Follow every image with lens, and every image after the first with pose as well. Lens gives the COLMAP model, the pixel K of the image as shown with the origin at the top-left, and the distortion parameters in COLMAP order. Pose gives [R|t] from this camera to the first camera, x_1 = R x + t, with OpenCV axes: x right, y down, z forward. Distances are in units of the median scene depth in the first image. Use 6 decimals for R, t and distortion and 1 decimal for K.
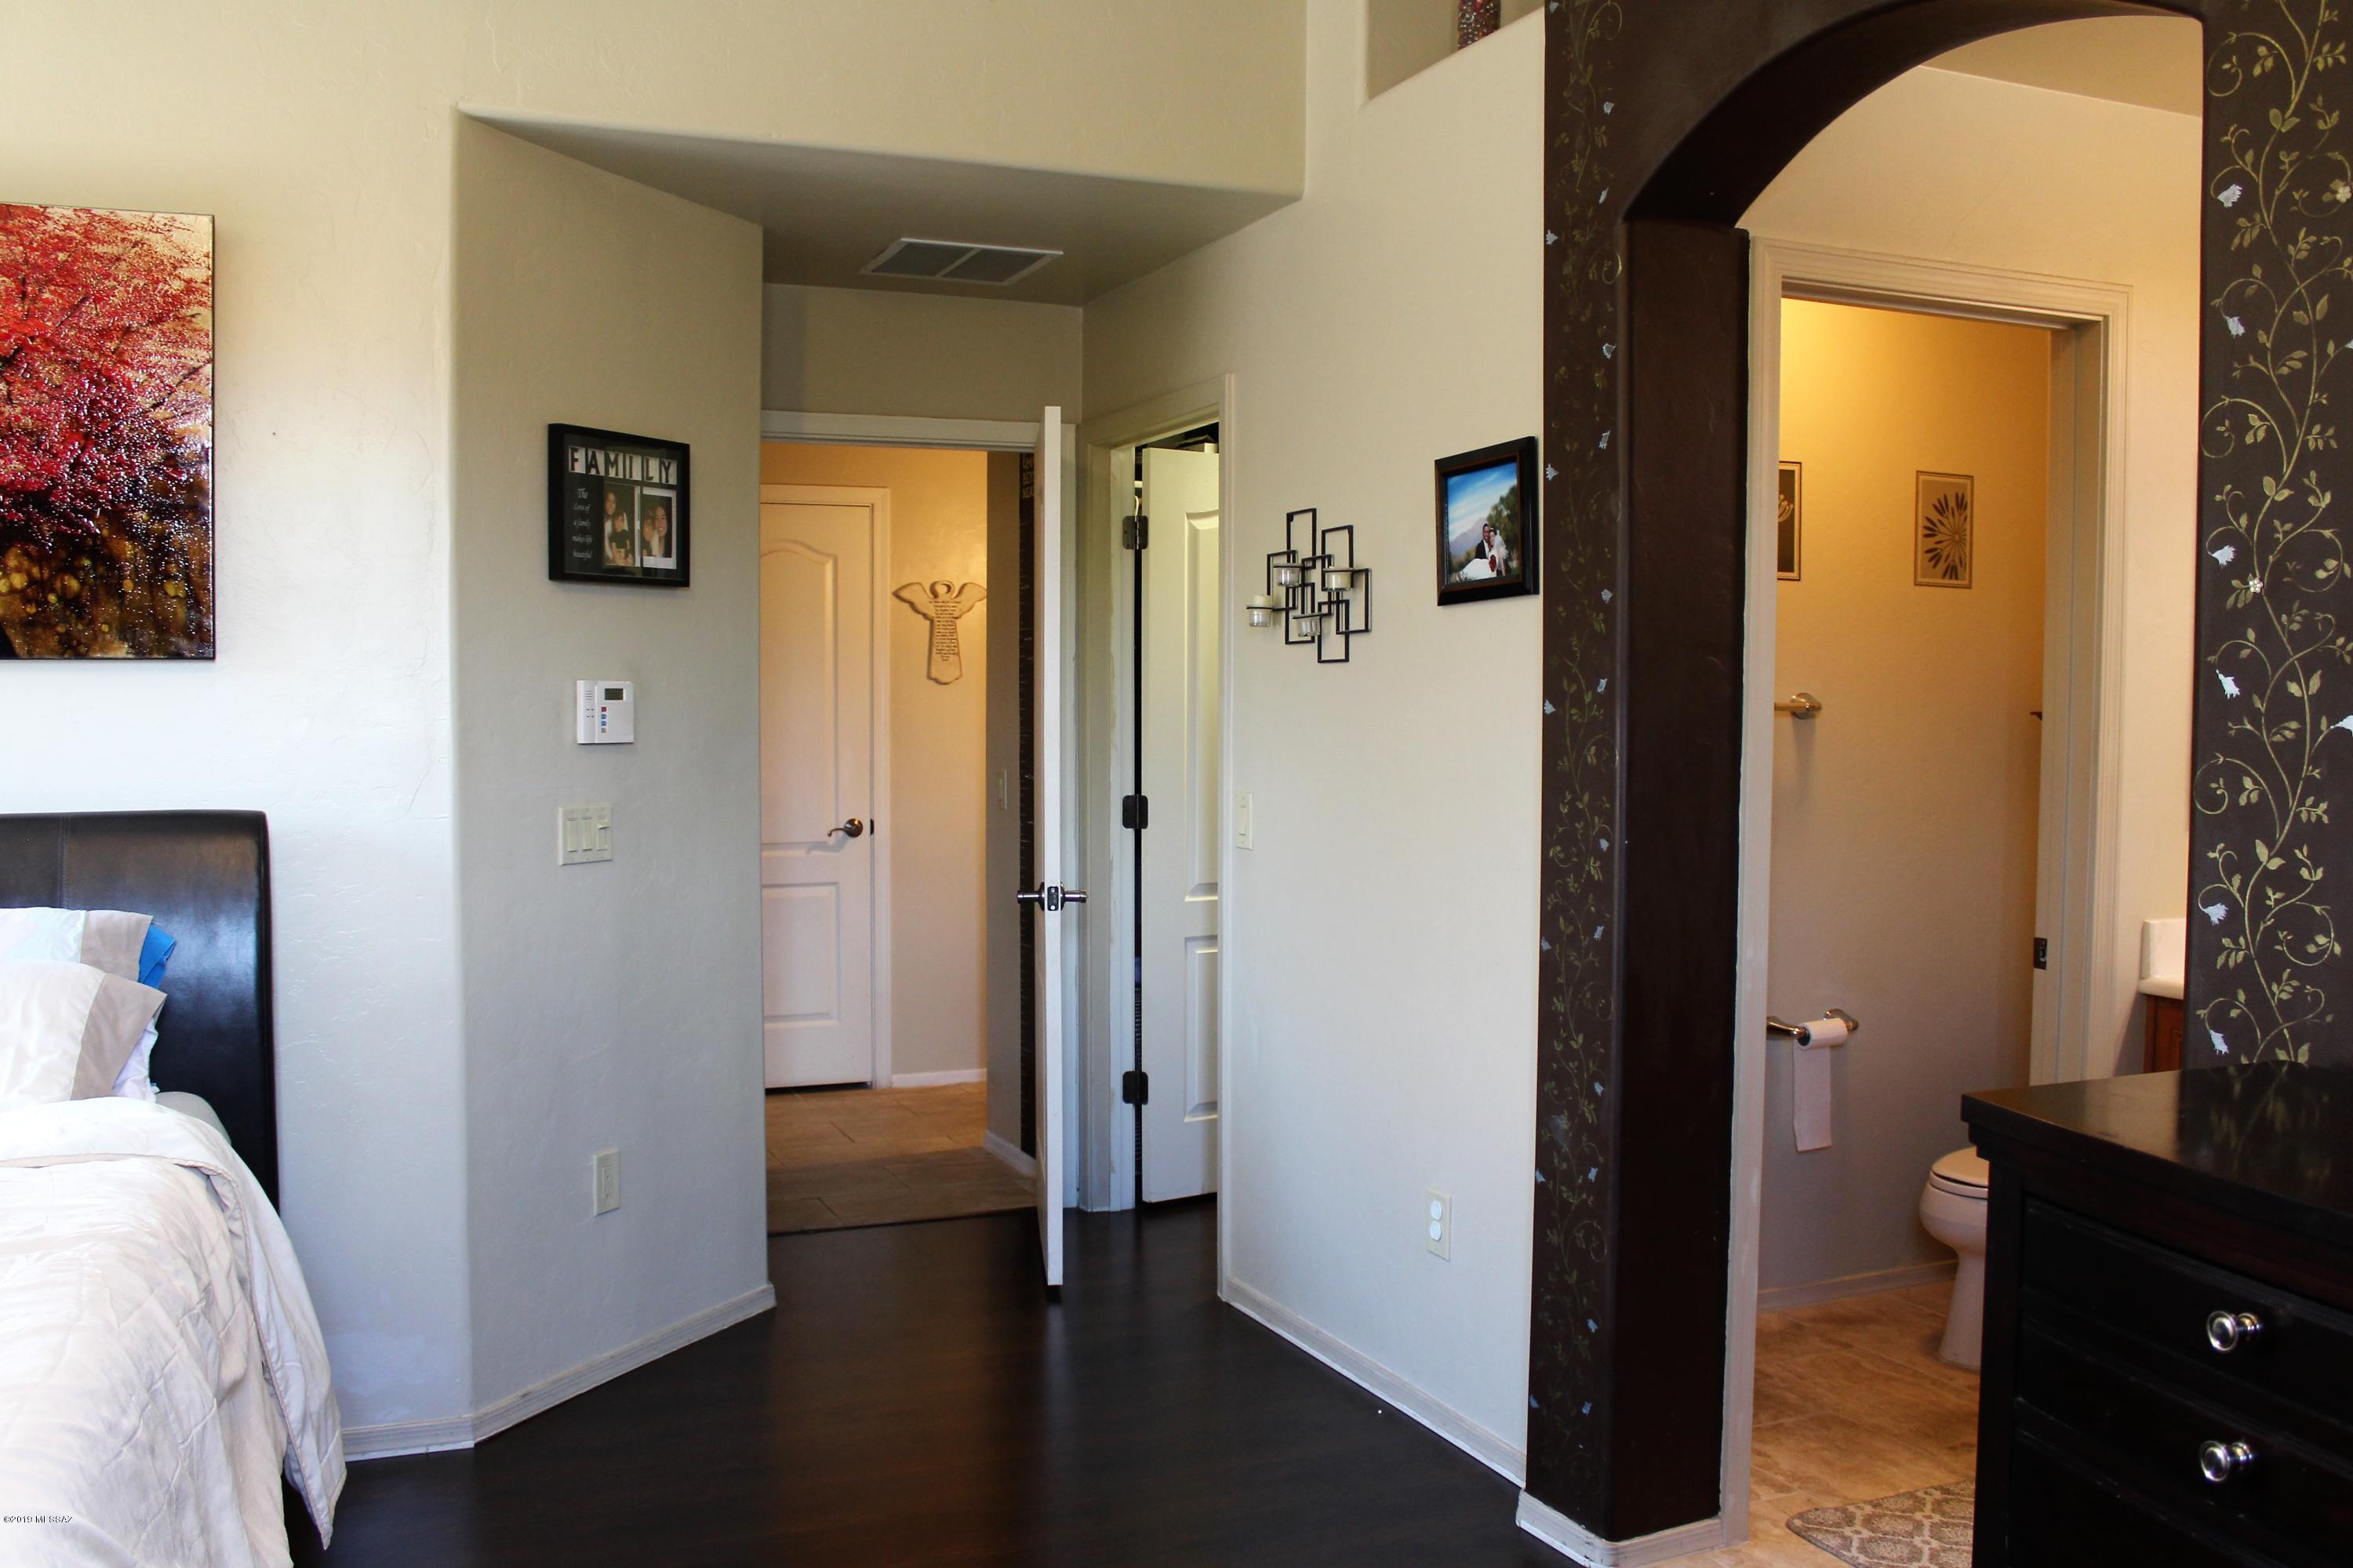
lens RADIAL K [[2050.4, 0, 1142.6], [0, 2050.4, 788.3], [0, 0, 1]] dist [-0.169382, 0.161232]
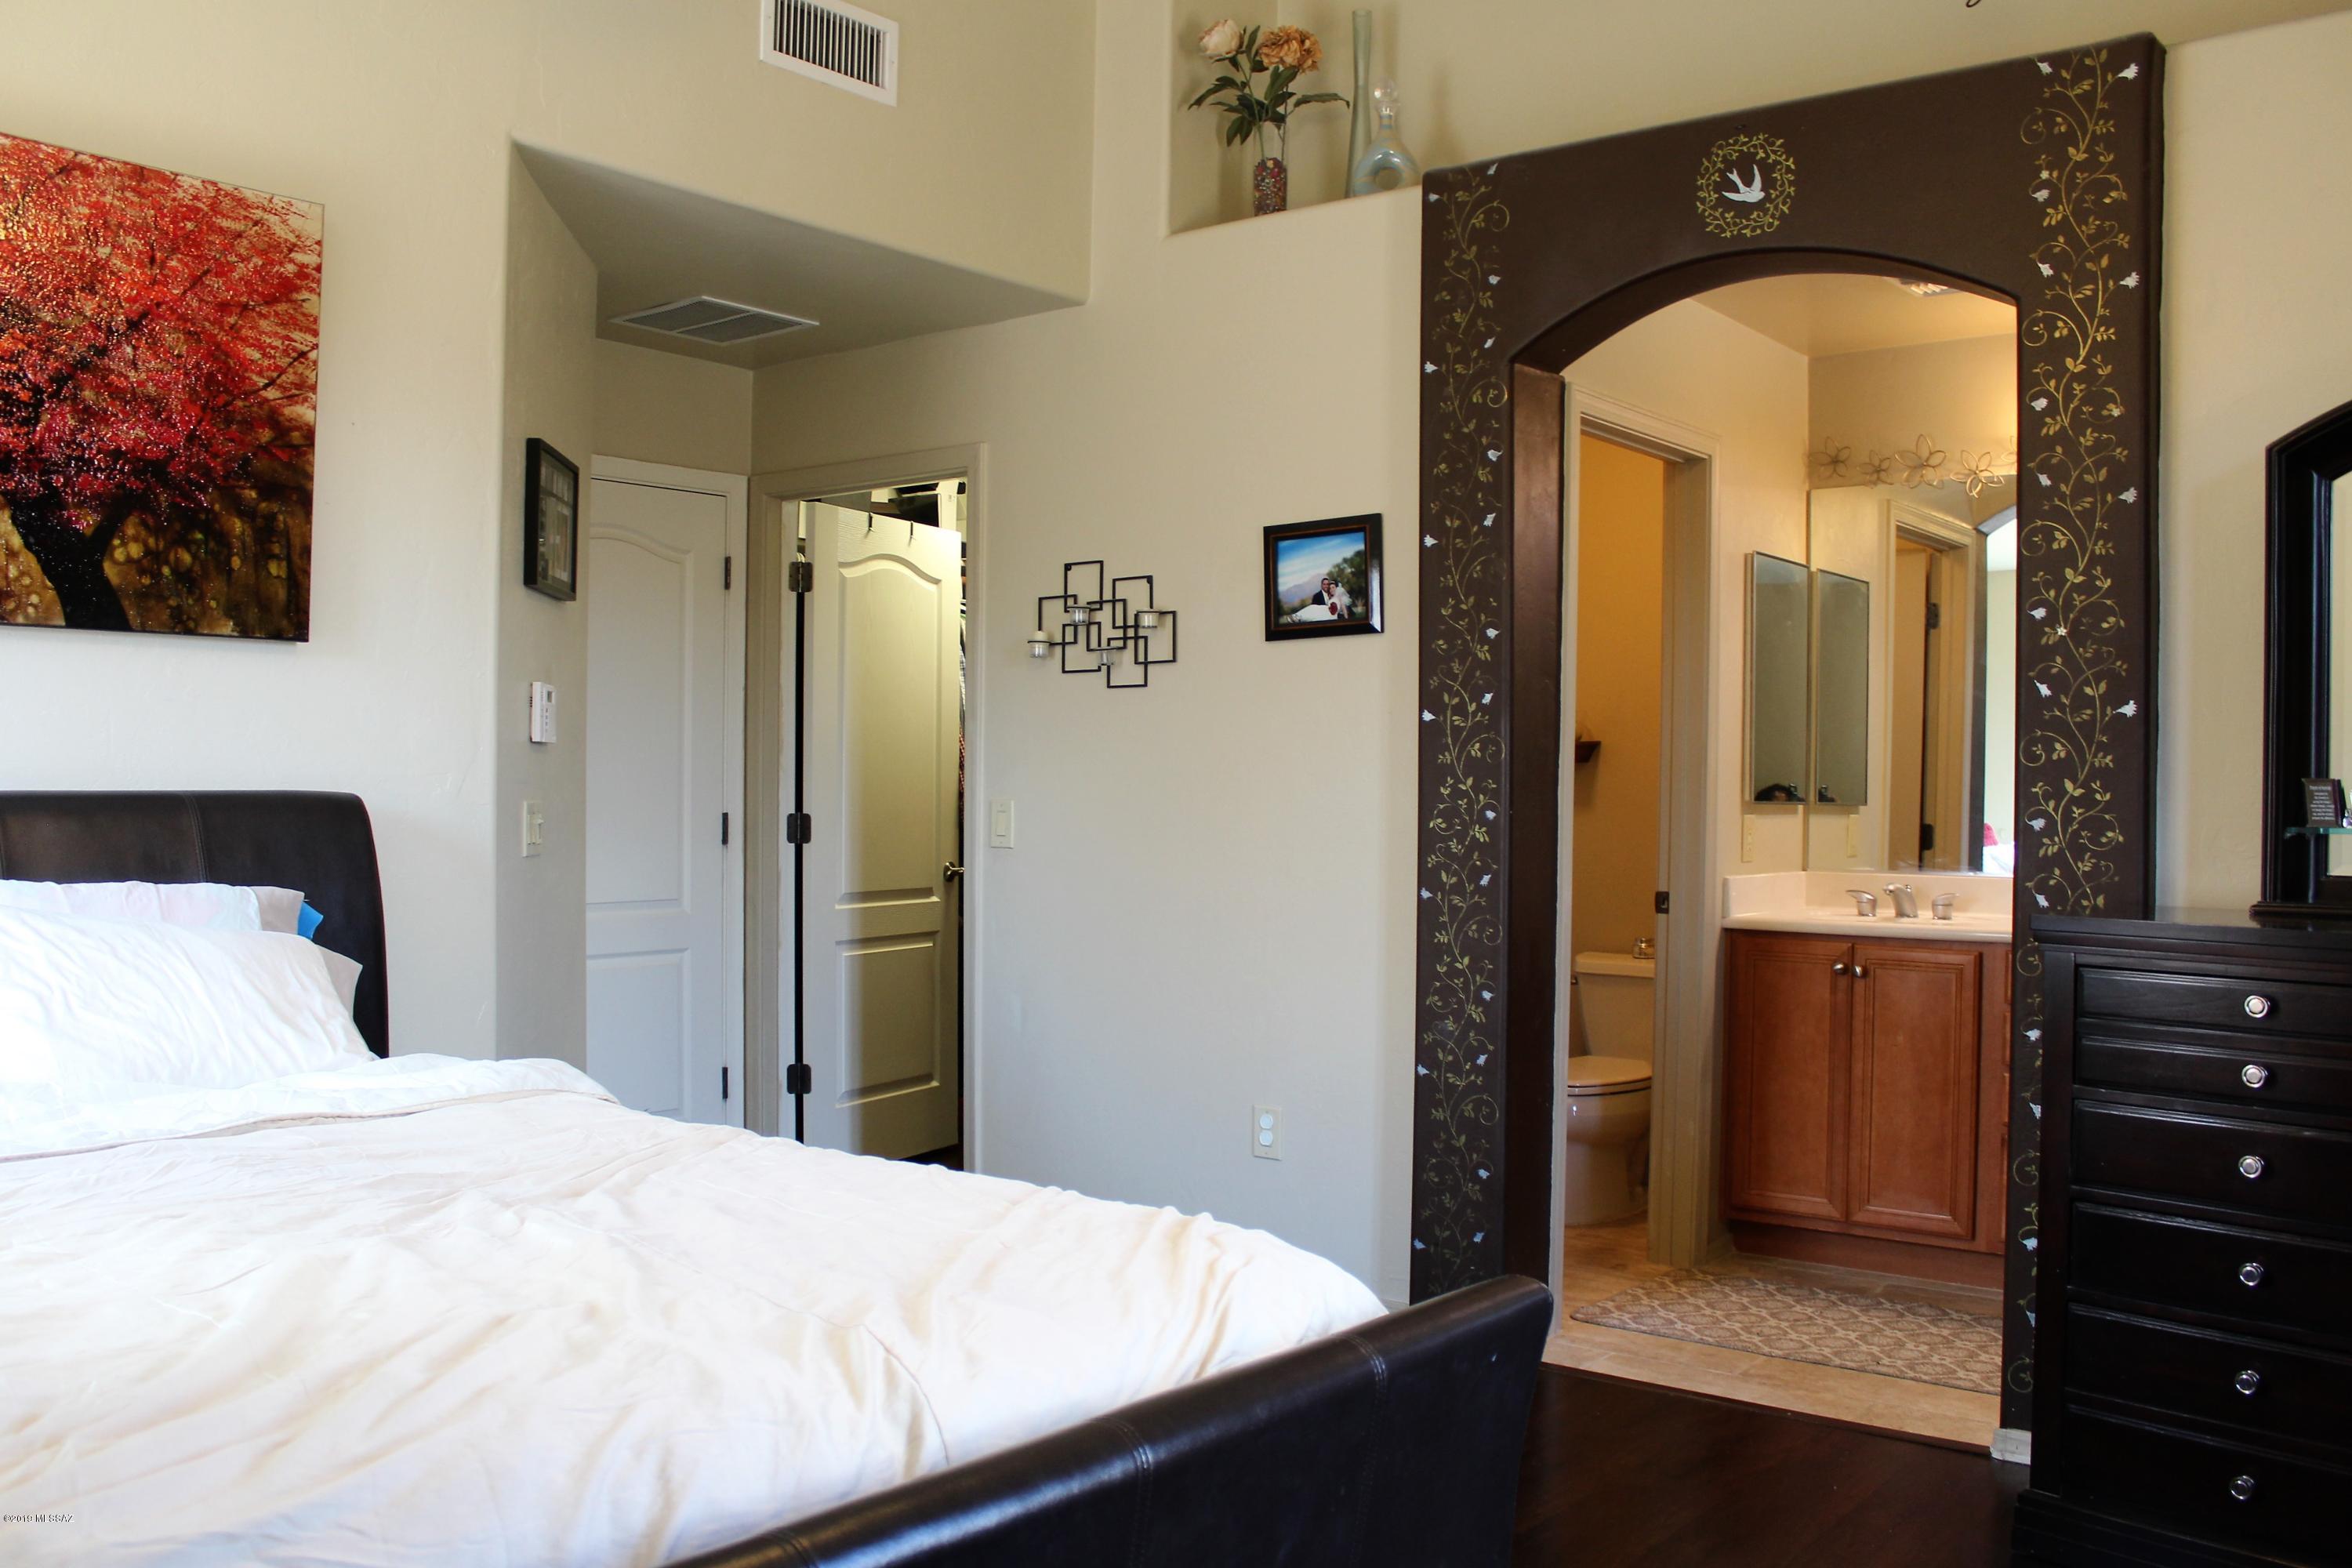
lens RADIAL K [[2015.8, 0, 1141.4], [0, 2015.8, 791.5], [0, 0, 1]] dist [-0.169896, 0.170786]
pose [[0.880964, 0.004618, 0.473161, -0.584057], [0.013177, 0.999325, -0.034287, 0.052204], [-0.473000, 0.036441, 0.880308, -0.071212]]
